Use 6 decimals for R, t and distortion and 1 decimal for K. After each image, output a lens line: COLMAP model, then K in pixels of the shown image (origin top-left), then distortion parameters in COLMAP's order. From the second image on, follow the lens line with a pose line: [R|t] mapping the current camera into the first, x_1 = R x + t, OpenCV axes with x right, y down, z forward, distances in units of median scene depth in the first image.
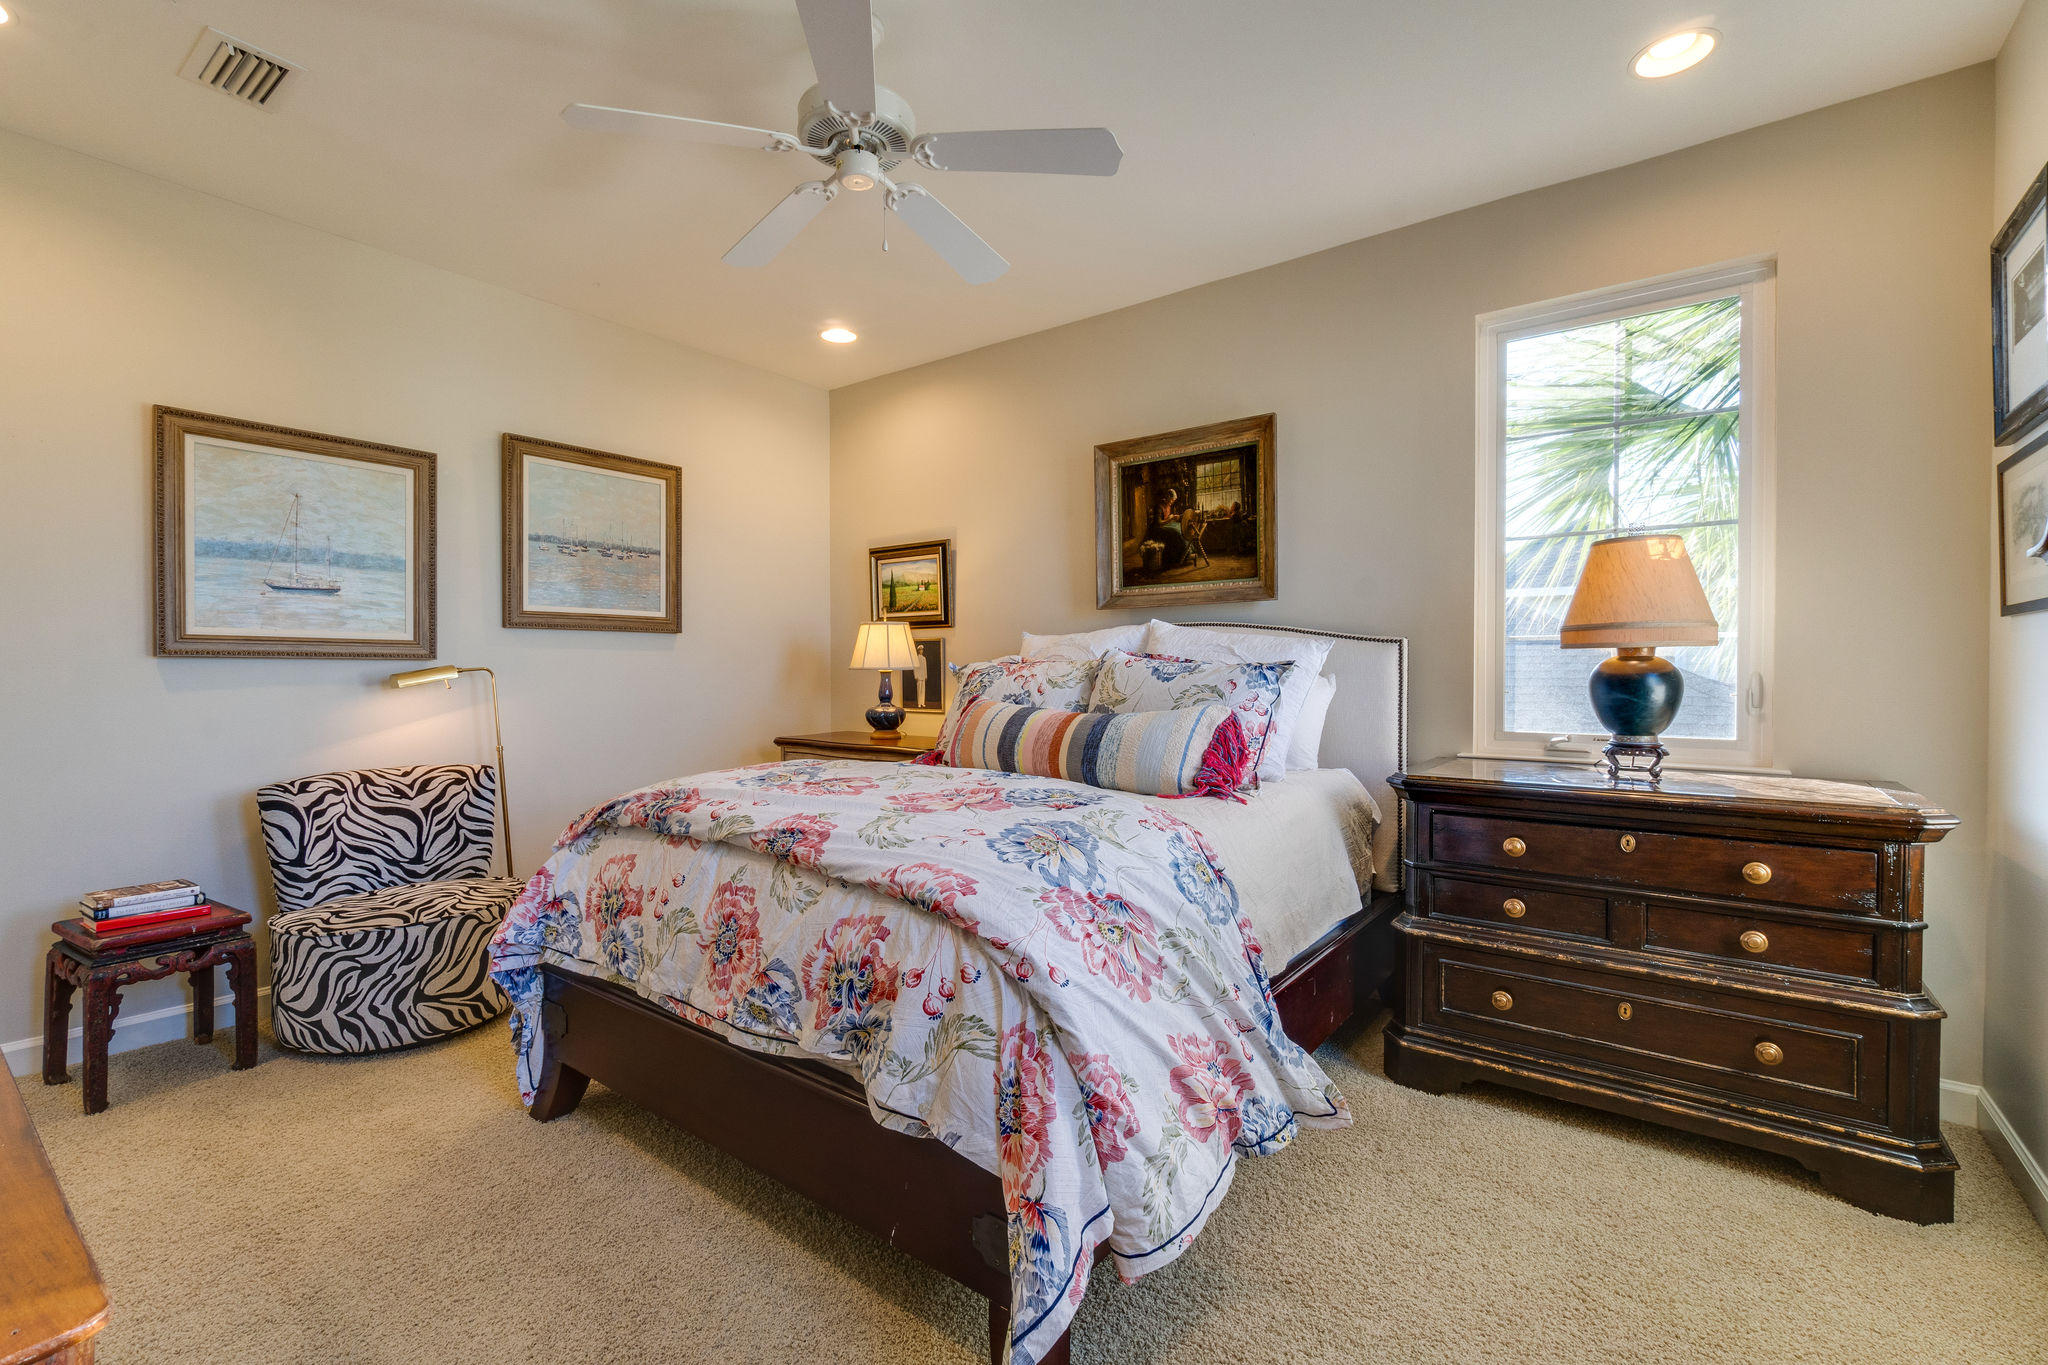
lens RADIAL K [[873.0, 0, 1024.0], [0, 873.0, 682.5], [0, 0, 1]] dist [0.000384, 0.000040]
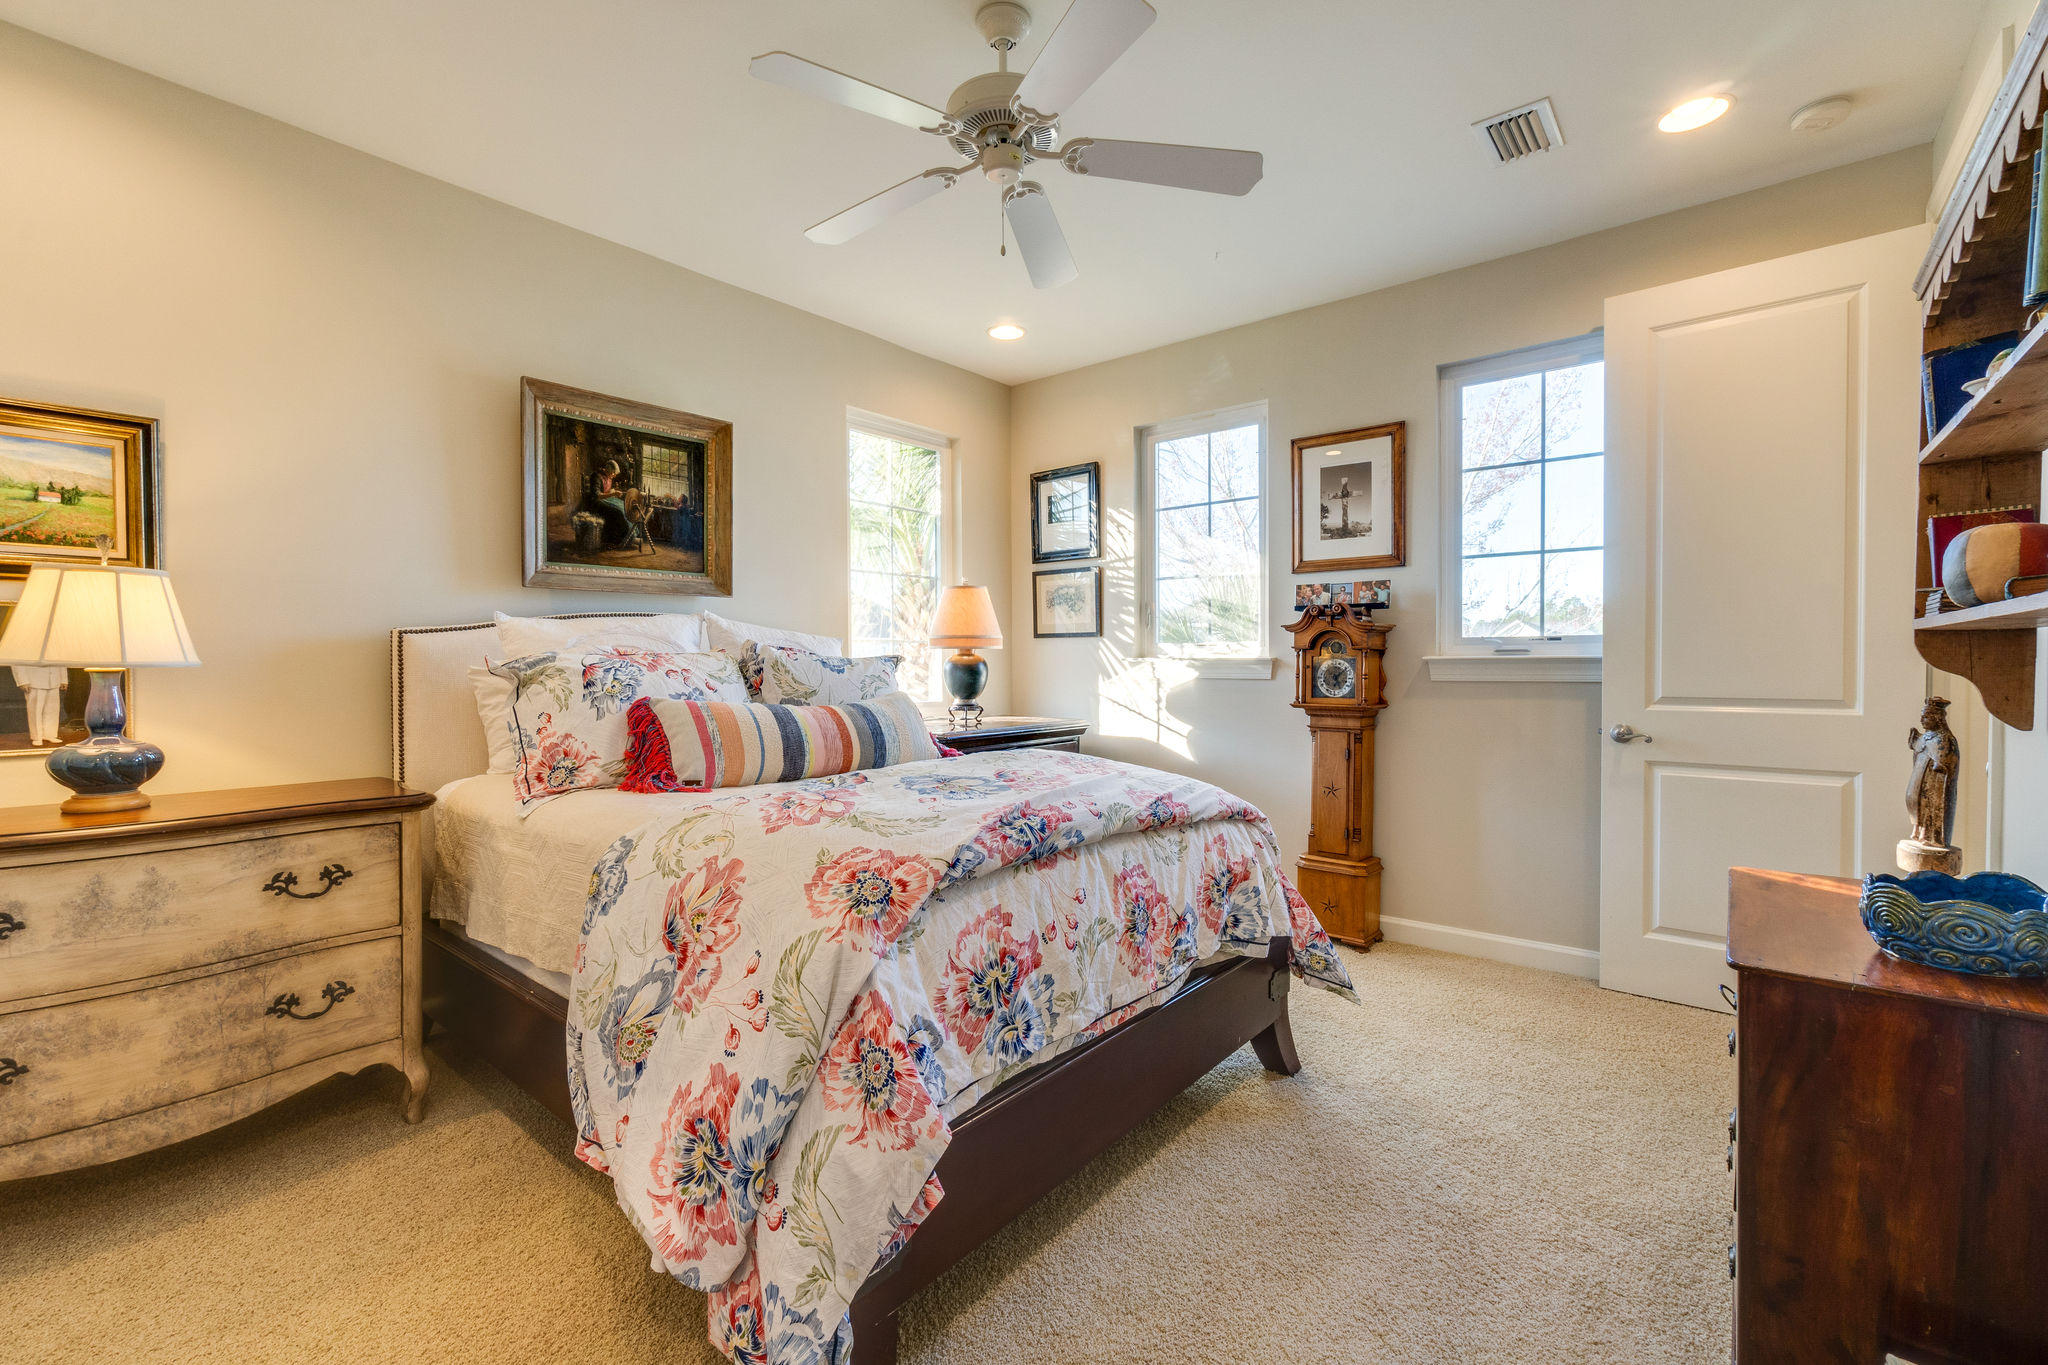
lens RADIAL K [[890.9, 0, 1010.2], [0, 890.9, 670.5], [0, 0, 1]] dist [-0.002006, -0.000361]
pose [[0.054646, -0.011032, 0.998445, -0.735588], [0.019291, 0.999764, 0.009991, -0.009687], [-0.998319, 0.018715, 0.054846, 0.567621]]
